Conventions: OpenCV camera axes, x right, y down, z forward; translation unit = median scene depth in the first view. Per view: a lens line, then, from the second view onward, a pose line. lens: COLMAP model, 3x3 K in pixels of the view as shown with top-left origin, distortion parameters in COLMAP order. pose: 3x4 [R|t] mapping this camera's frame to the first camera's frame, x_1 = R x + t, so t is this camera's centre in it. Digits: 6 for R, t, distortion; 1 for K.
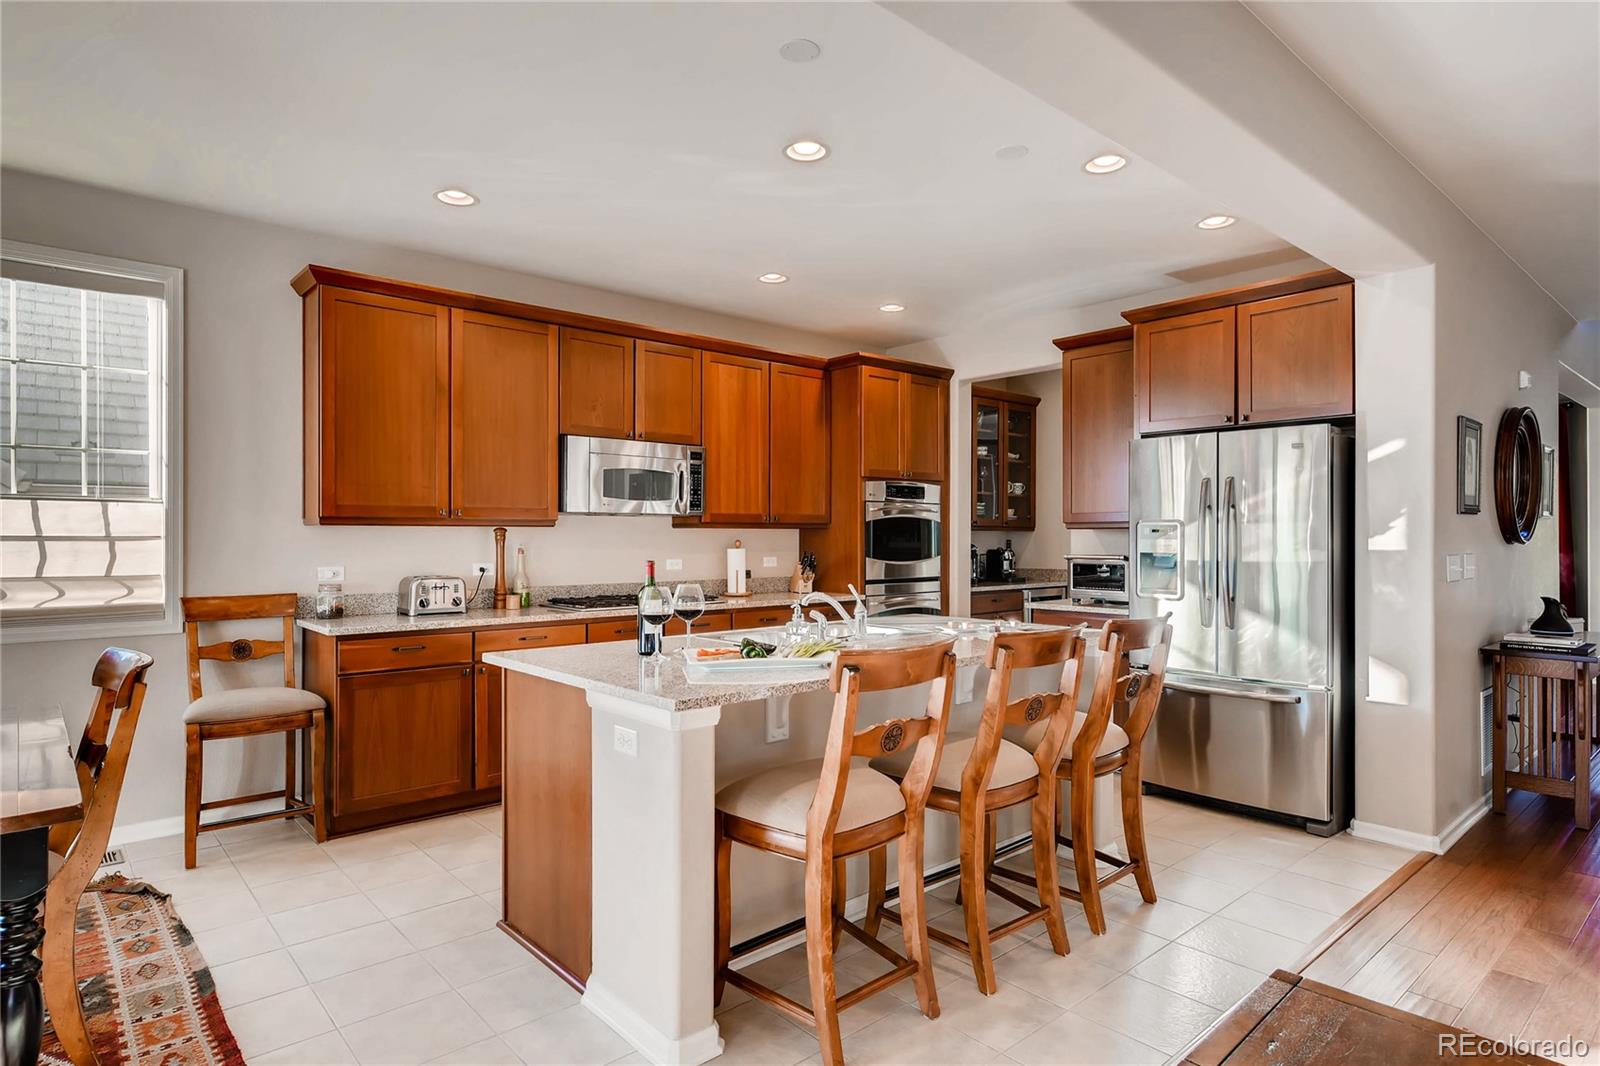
lens RADIAL K [[884.1, 0, 800.0], [0, 884.1, 533.0], [0, 0, 1]] dist [0.001558, 0.000110]
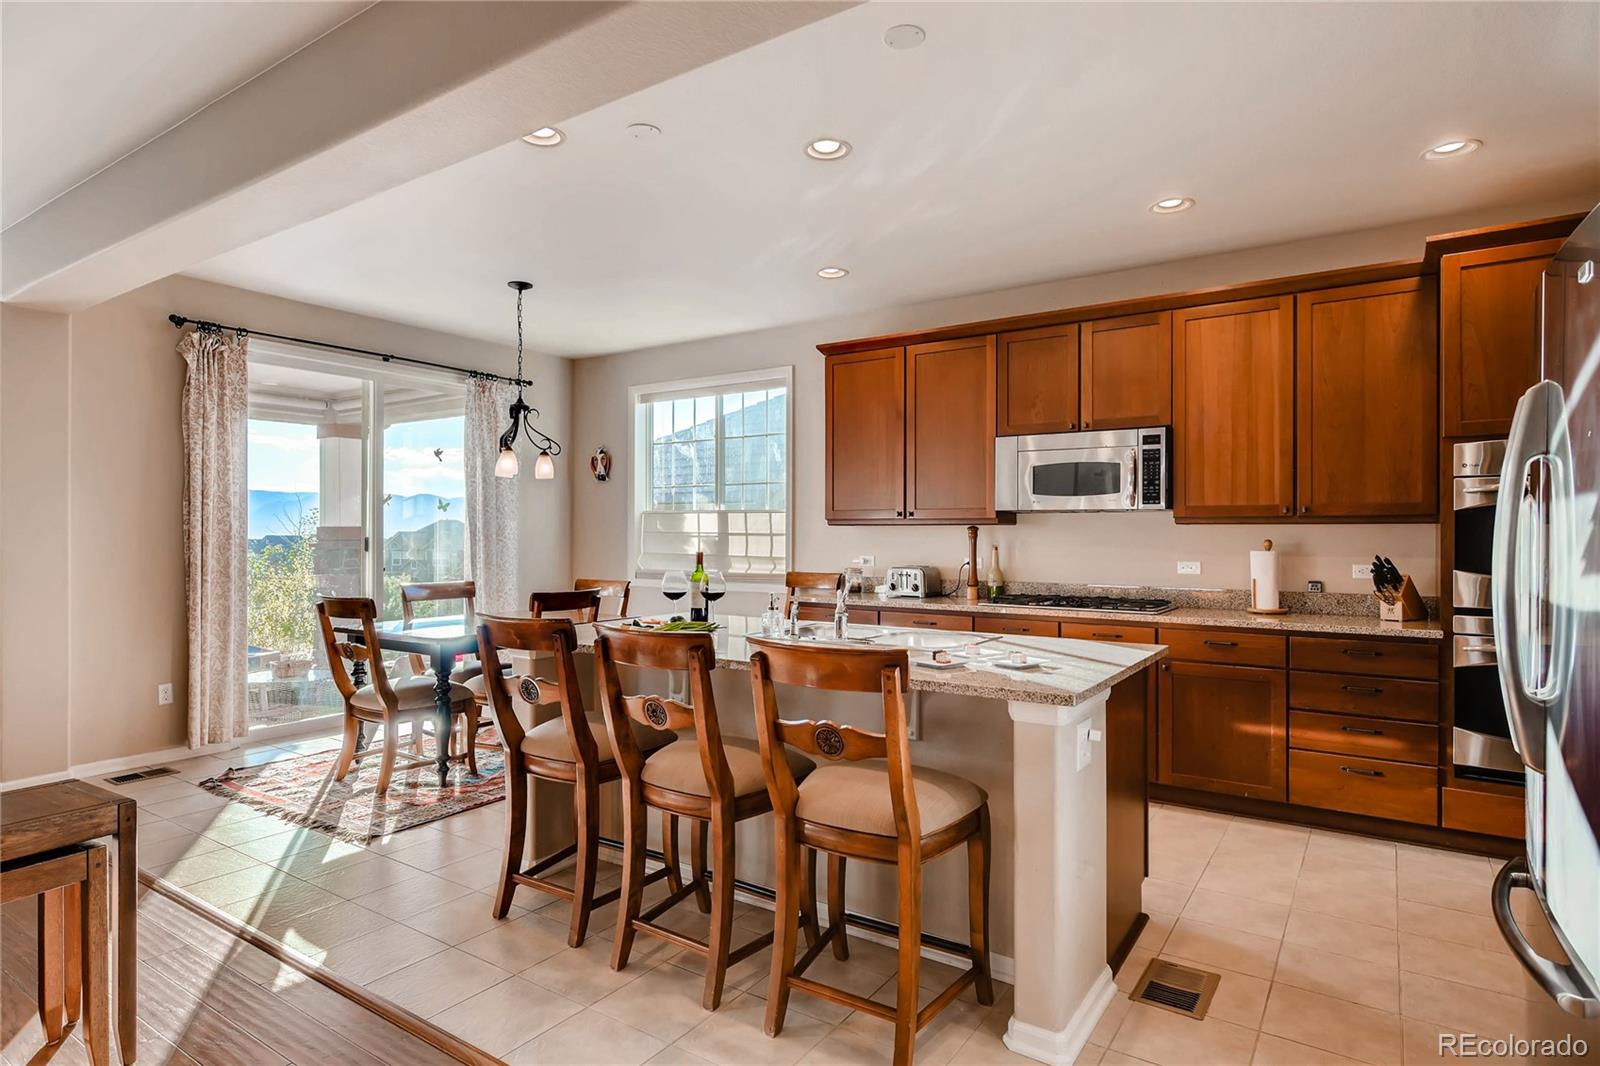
lens RADIAL K [[872.8, 0, 800.0], [0, 872.8, 533.0], [0, 0, 1]] dist [0.000603, -0.000005]
pose [[0.248908, -0.003454, -0.968521, 0.651138], [-0.003914, 0.999982, -0.004572, 0.008199], [0.968519, 0.004929, 0.248890, 0.497604]]
